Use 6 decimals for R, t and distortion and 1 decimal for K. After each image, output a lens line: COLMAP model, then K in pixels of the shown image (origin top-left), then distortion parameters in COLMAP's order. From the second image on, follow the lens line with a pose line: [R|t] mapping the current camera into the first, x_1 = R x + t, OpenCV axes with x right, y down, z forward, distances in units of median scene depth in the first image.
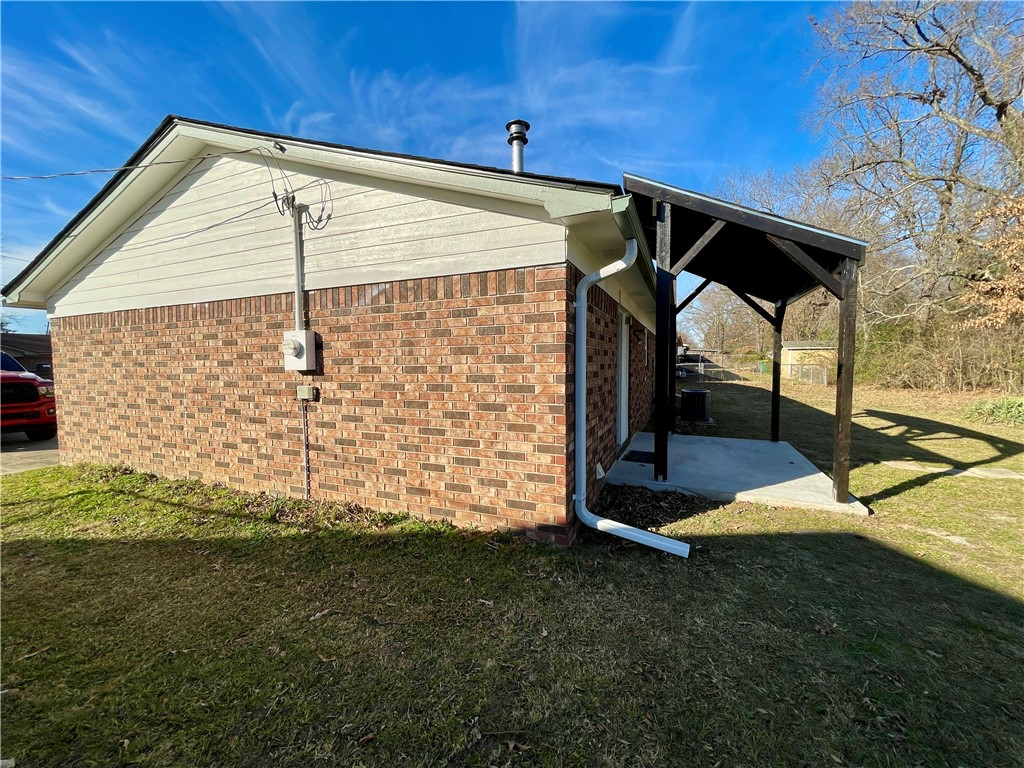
lens RADIAL K [[412.2, 0, 515.4], [0, 412.2, 375.5], [0, 0, 1]] dist [-0.006068, 0.000513]
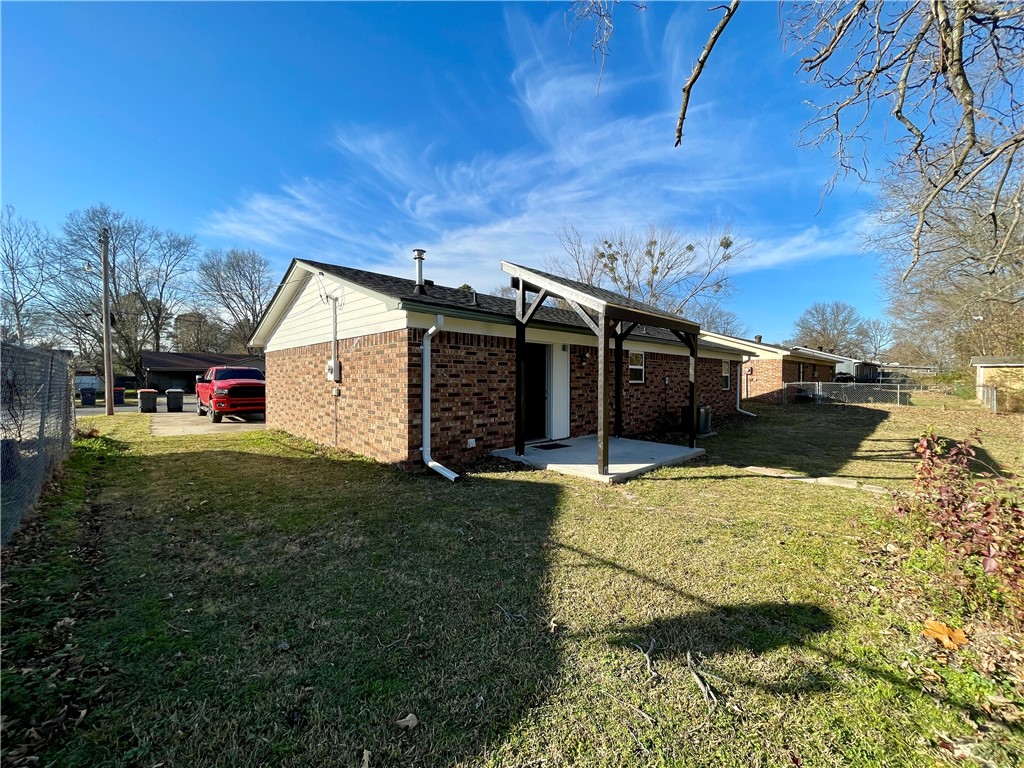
lens RADIAL K [[412.2, 0, 506.1], [0, 412.2, 388.6], [0, 0, 1]] dist [-0.006068, 0.000513]
pose [[0.919288, 0.021595, -0.392993, 0.942149], [-0.024786, 0.999688, -0.003047, 0.010843], [0.392805, 0.012542, 0.919536, -0.449376]]
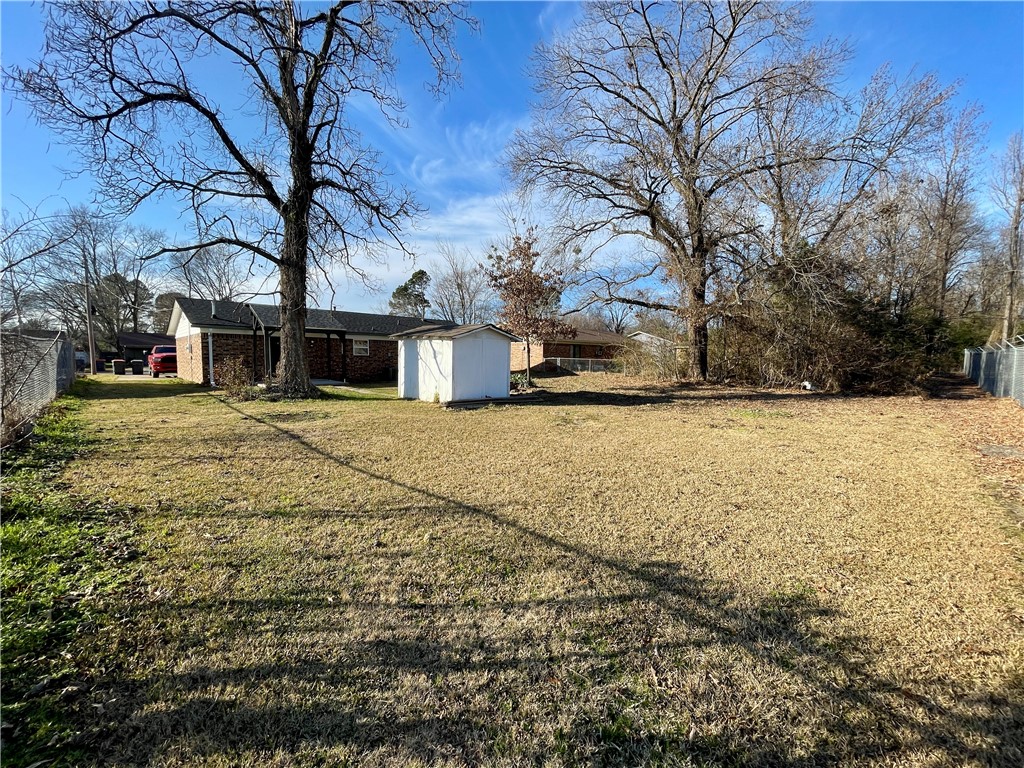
lens RADIAL K [[412.2, 0, 509.7], [0, 412.2, 386.8], [0, 0, 1]] dist [-0.006068, 0.000513]
pose [[0.926637, 0.045256, -0.373222, 0.958673], [-0.031115, 0.998554, 0.043829, 0.011063], [0.374666, -0.029001, 0.926706, -0.456087]]
